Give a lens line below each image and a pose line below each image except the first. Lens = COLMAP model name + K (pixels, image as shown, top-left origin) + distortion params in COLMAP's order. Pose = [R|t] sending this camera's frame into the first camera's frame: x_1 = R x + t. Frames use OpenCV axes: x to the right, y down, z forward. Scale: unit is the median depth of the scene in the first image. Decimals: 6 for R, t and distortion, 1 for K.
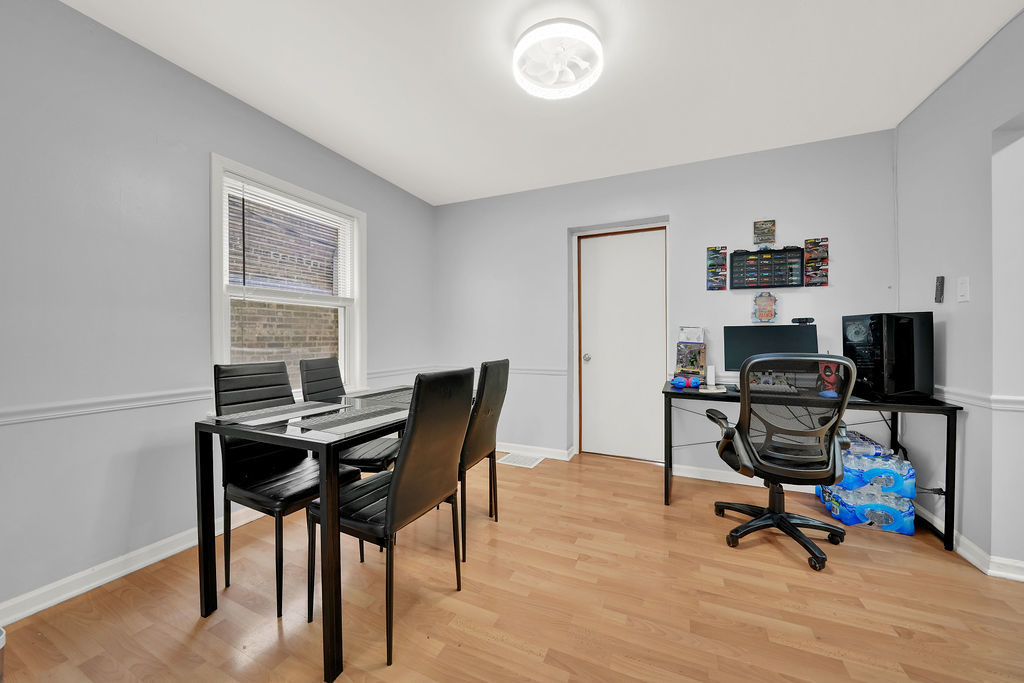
lens RADIAL K [[369.1, 0, 516.9], [0, 369.1, 340.2], [0, 0, 1]] dist [-0.009565, 0.000023]
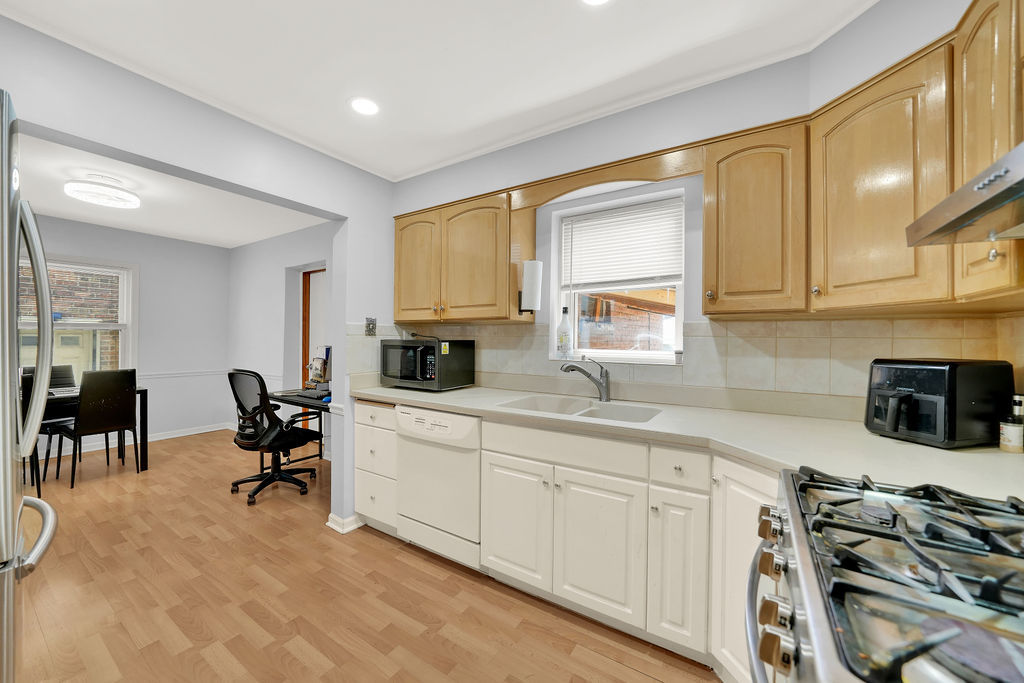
lens RADIAL K [[382.8, 0, 516.7], [0, 382.8, 339.6], [0, 0, 1]] dist [-0.021275, -0.000092]
pose [[0.985785, 0.008760, -0.167784, 1.981040], [-0.009260, 0.999955, -0.002195, -0.090736], [0.167757, 0.003717, 0.985821, -0.324720]]
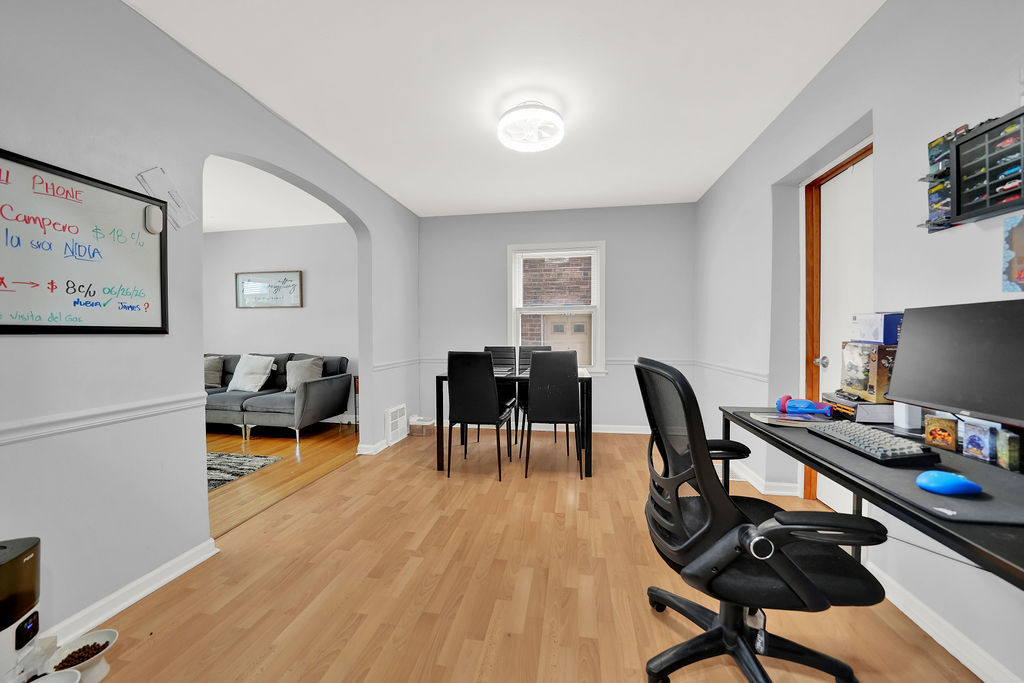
lens RADIAL K [[369.1, 0, 516.9], [0, 369.1, 340.2], [0, 0, 1]] dist [-0.009565, 0.000023]
pose [[0.246905, 0.016871, -0.968893, 1.232843], [0.001738, 0.999839, 0.017852, -0.008480], [0.969038, -0.006092, 0.246836, 0.529176]]
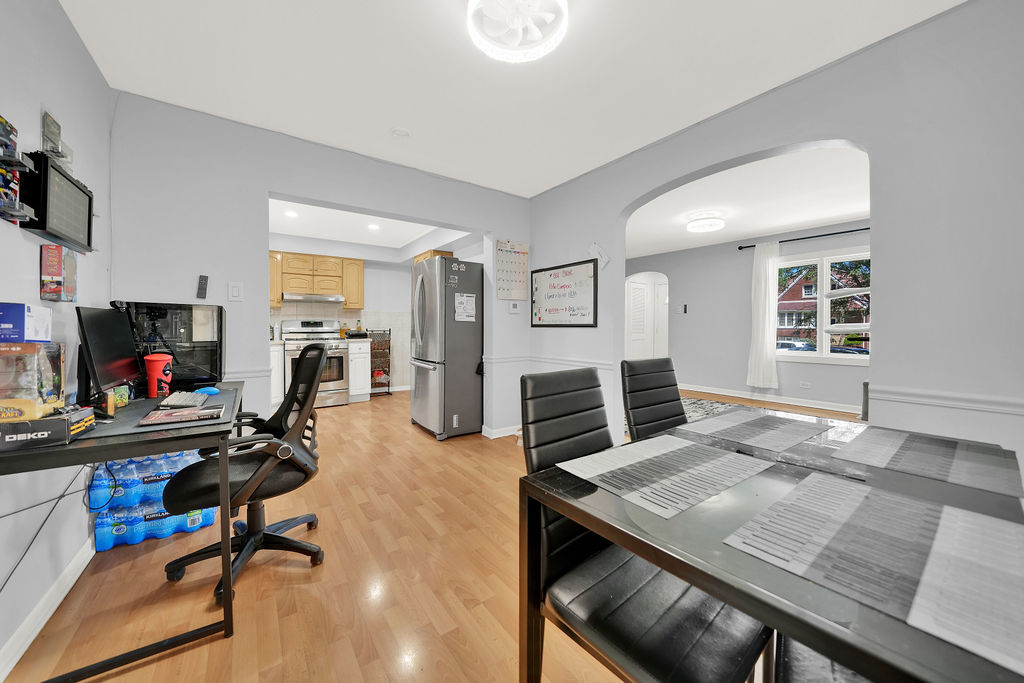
lens RADIAL K [[382.8, 0, 516.7], [0, 382.8, 339.6], [0, 0, 1]] dist [-0.021275, -0.000092]
pose [[-0.851576, -0.018947, 0.523889, -0.322969], [-0.001752, 0.999444, 0.033297, -0.011465], [-0.524228, 0.027437, -0.851136, 1.546778]]
